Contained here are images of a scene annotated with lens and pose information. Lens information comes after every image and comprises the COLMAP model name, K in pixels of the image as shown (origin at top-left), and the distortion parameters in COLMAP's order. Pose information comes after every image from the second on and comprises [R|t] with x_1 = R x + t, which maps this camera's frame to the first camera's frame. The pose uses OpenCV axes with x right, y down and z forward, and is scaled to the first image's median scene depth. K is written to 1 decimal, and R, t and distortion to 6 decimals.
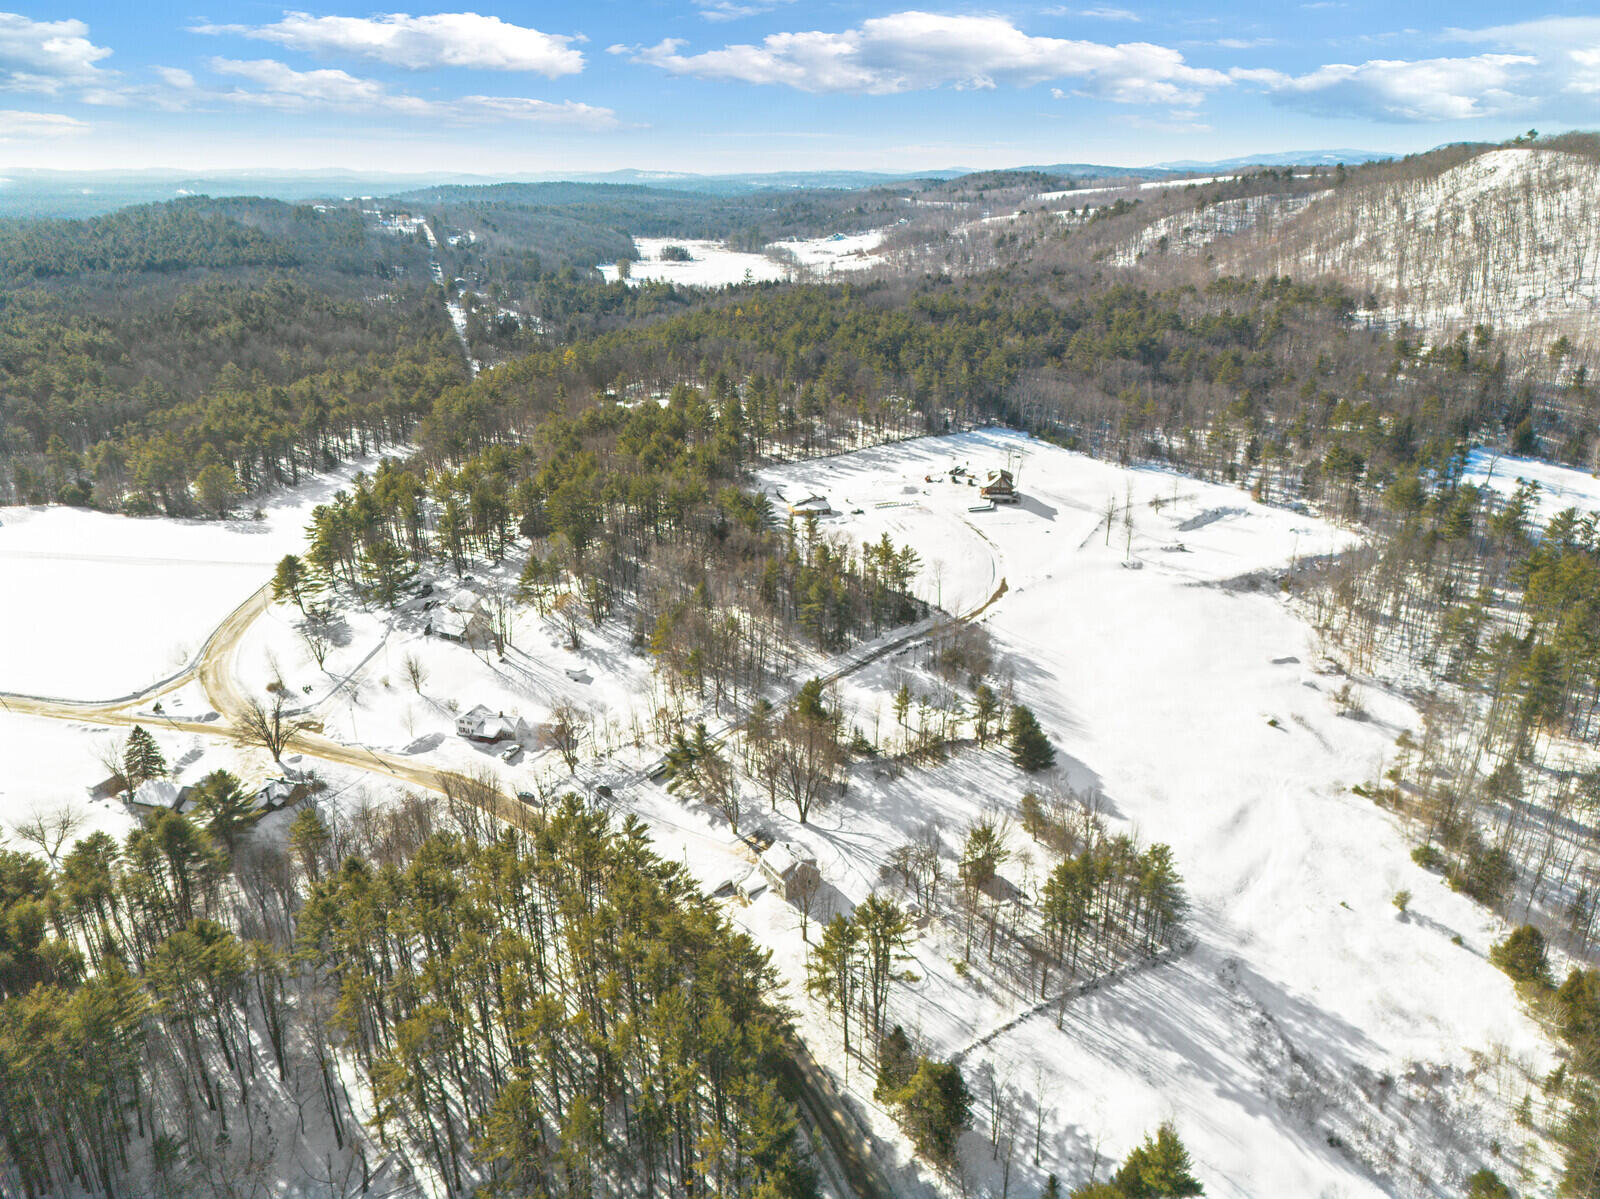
lens RADIAL K [[1108.0, 0, 800.9], [0, 1108.0, 599.5], [0, 0, 1]] dist [0.065740, -0.050024]
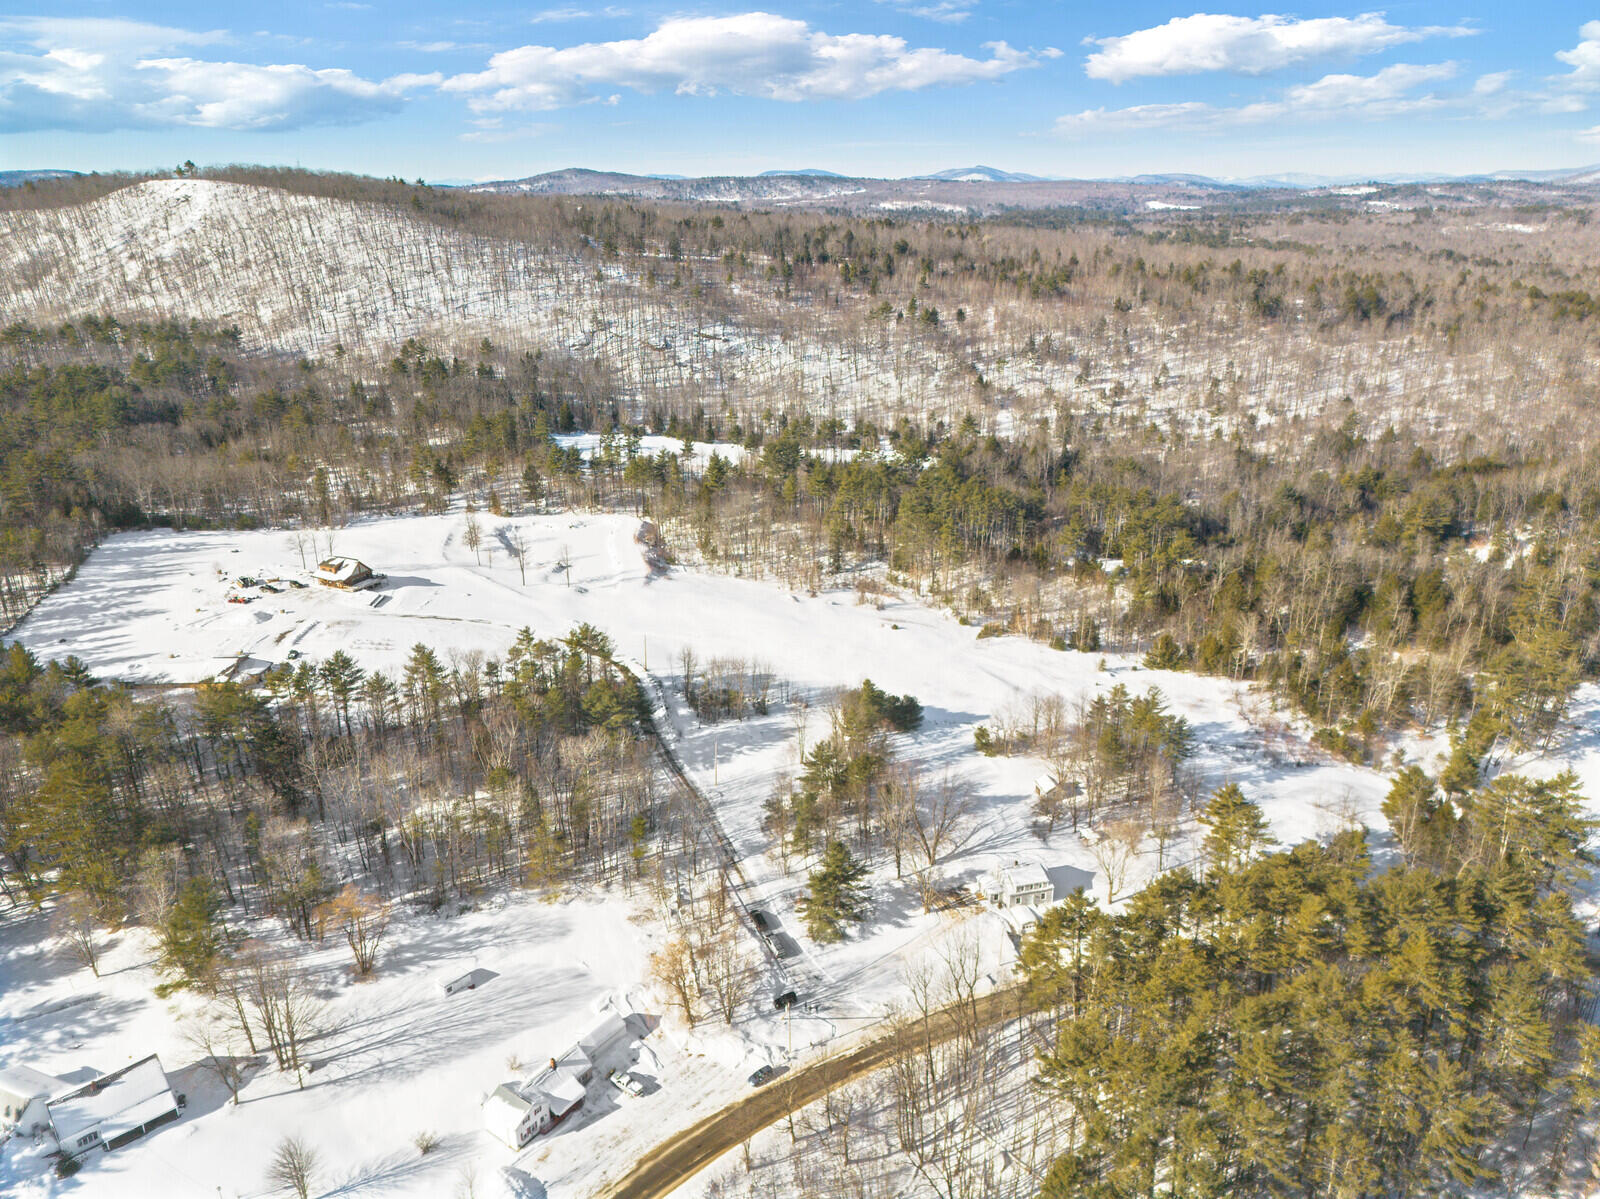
lens RADIAL K [[1108.0, 0, 800.9], [0, 1108.0, 599.5], [0, 0, 1]] dist [0.065740, -0.050024]
pose [[0.285189, -0.321740, 0.902857, -0.933786], [0.341427, 0.914286, 0.217965, -0.292780], [-0.895598, 0.246098, 0.370595, 0.765634]]
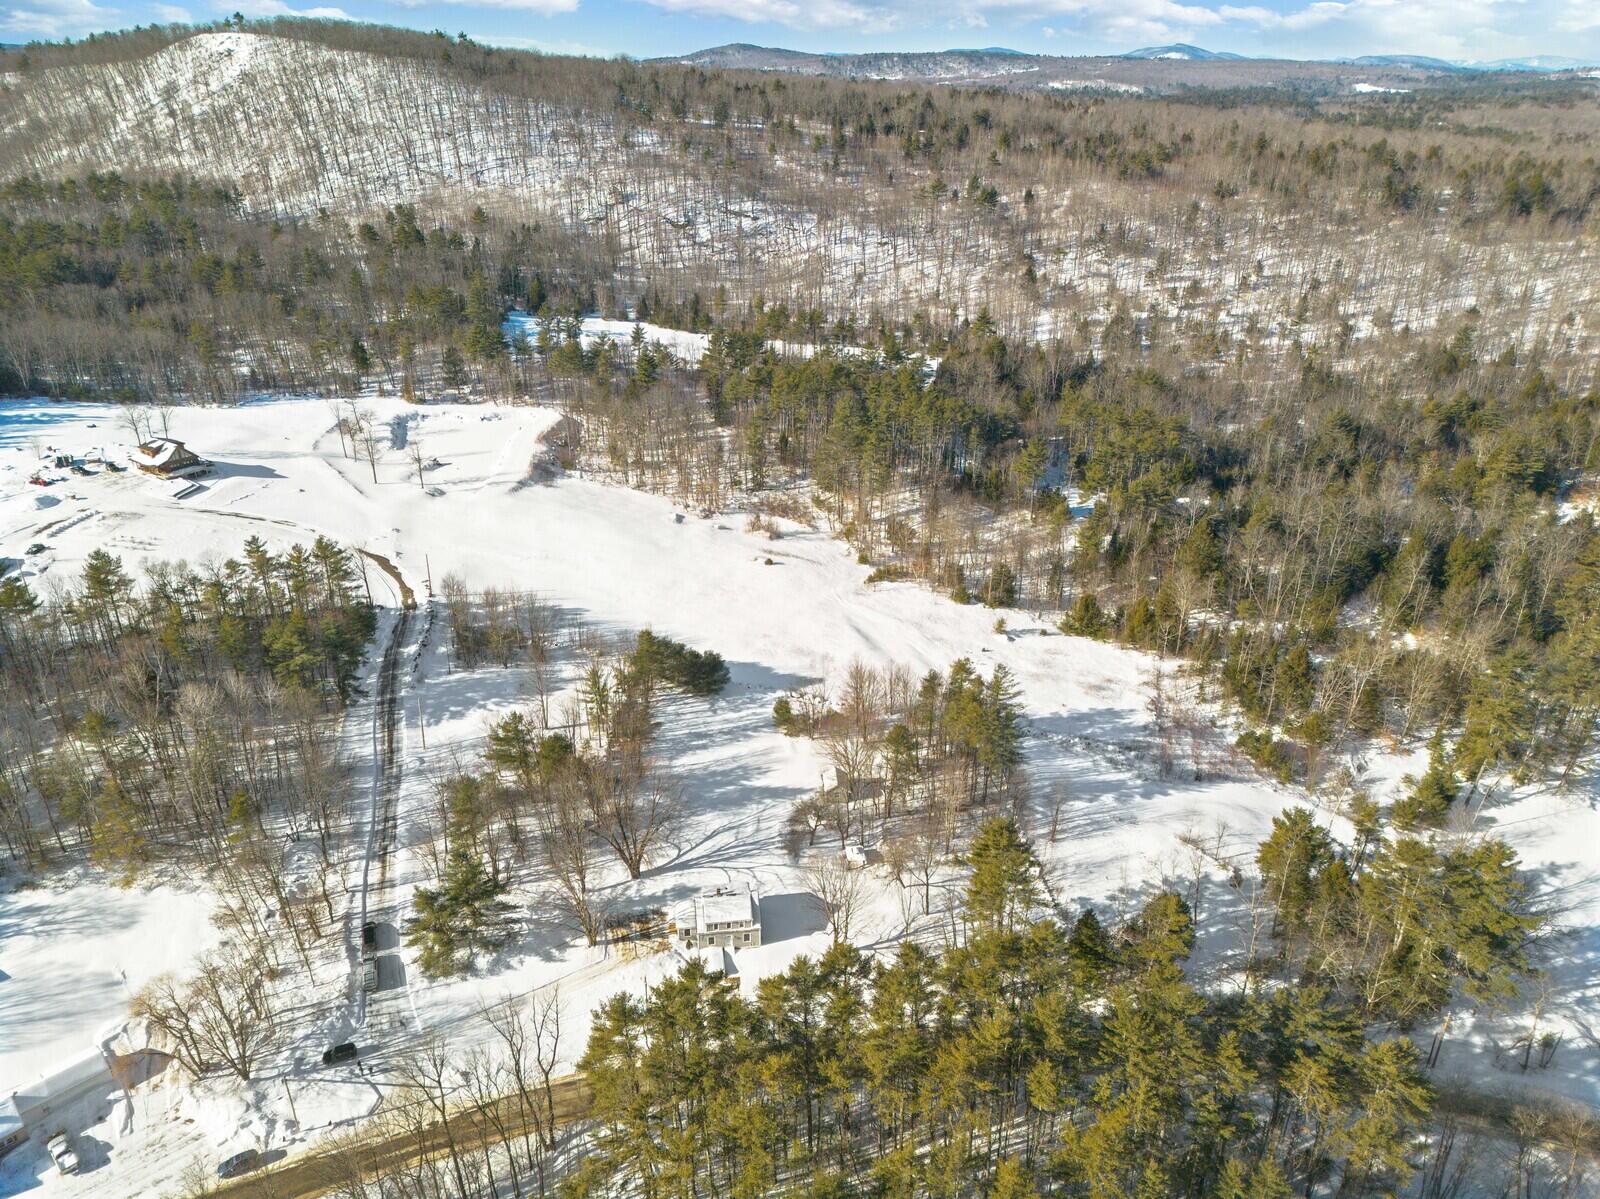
lens RADIAL K [[1108.0, 0, 800.9], [0, 1108.0, 599.5], [0, 0, 1]] dist [0.065740, -0.050024]
pose [[0.422287, -0.375534, 0.825014, -0.573168], [0.311704, 0.914803, 0.256858, -0.151648], [-0.851184, 0.148692, 0.503365, 0.546691]]
